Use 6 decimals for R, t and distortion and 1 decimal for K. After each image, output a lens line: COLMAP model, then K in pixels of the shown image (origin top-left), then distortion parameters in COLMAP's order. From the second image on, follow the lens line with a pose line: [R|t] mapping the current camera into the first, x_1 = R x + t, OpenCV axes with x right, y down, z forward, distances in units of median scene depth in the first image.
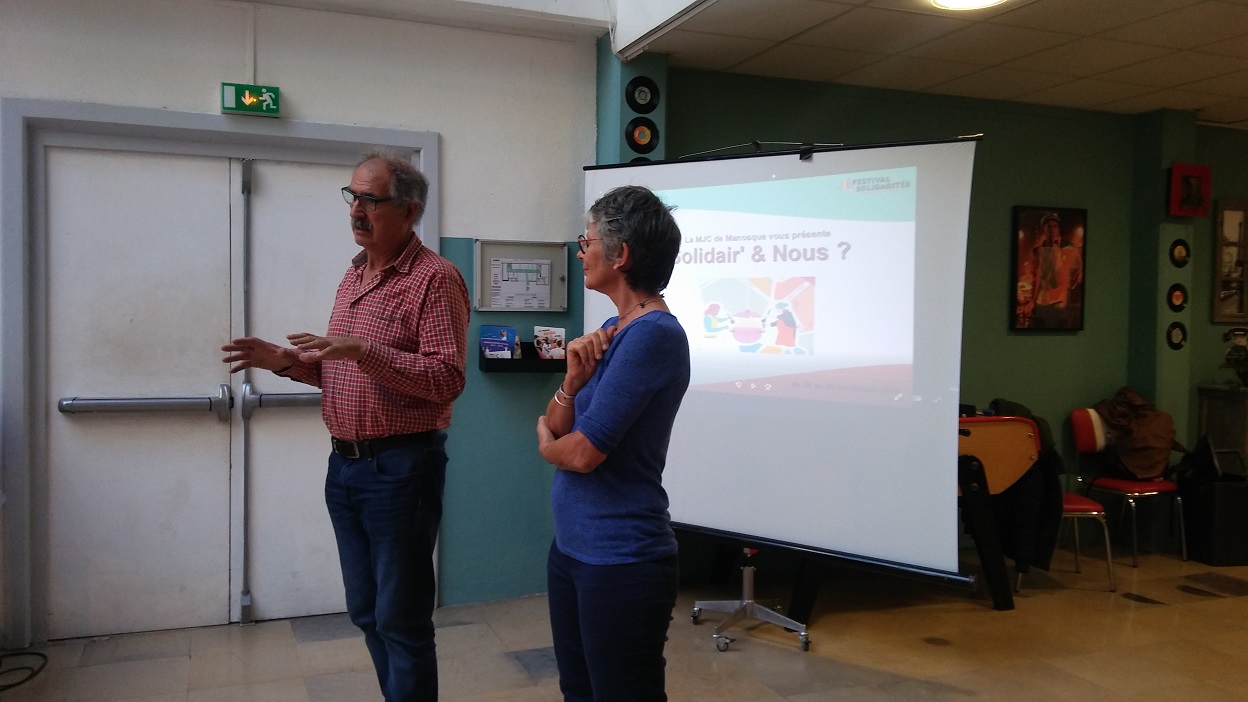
lens RADIAL K [[1012.1, 0, 621.2], [0, 1012.1, 347.1], [0, 0, 1]] dist [0.181616, -0.341703]
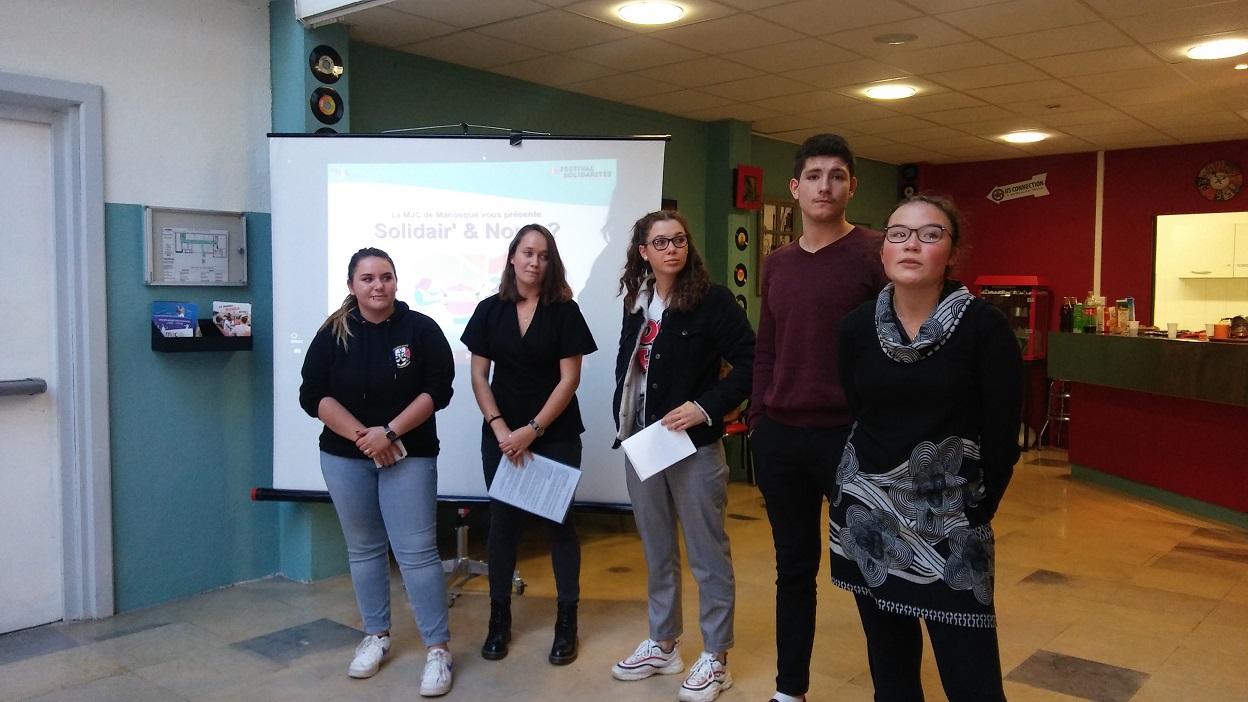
lens RADIAL K [[1012.1, 0, 621.2], [0, 1012.1, 347.1], [0, 0, 1]] dist [0.181616, -0.341703]
pose [[0.885236, -0.031783, 0.464056, -0.200410], [0.021907, 0.999404, 0.026660, 0.003966], [-0.464627, -0.013435, 0.885405, -0.011811]]
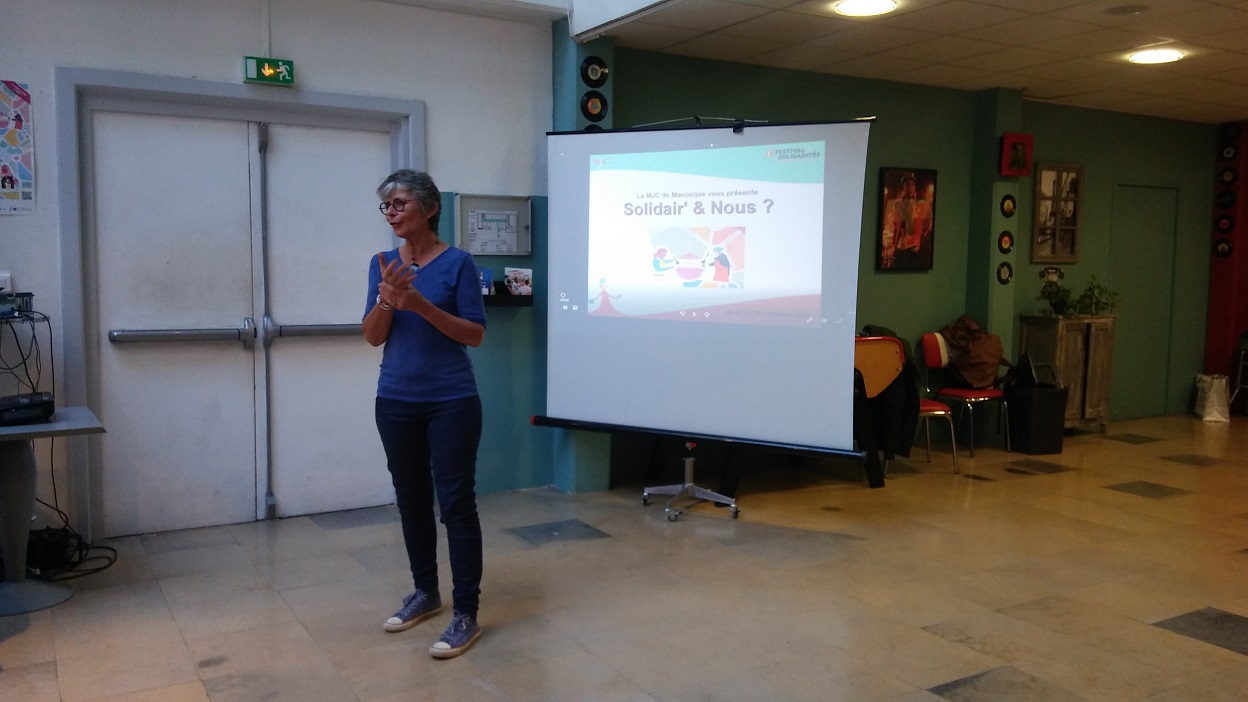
lens RADIAL K [[1012.1, 0, 621.2], [0, 1012.1, 347.1], [0, 0, 1]] dist [0.181616, -0.341703]
pose [[0.988935, -0.015969, 0.147488, -0.131457], [0.008228, 0.998563, 0.052949, 0.010751], [-0.148122, -0.051149, 0.987646, -0.202543]]
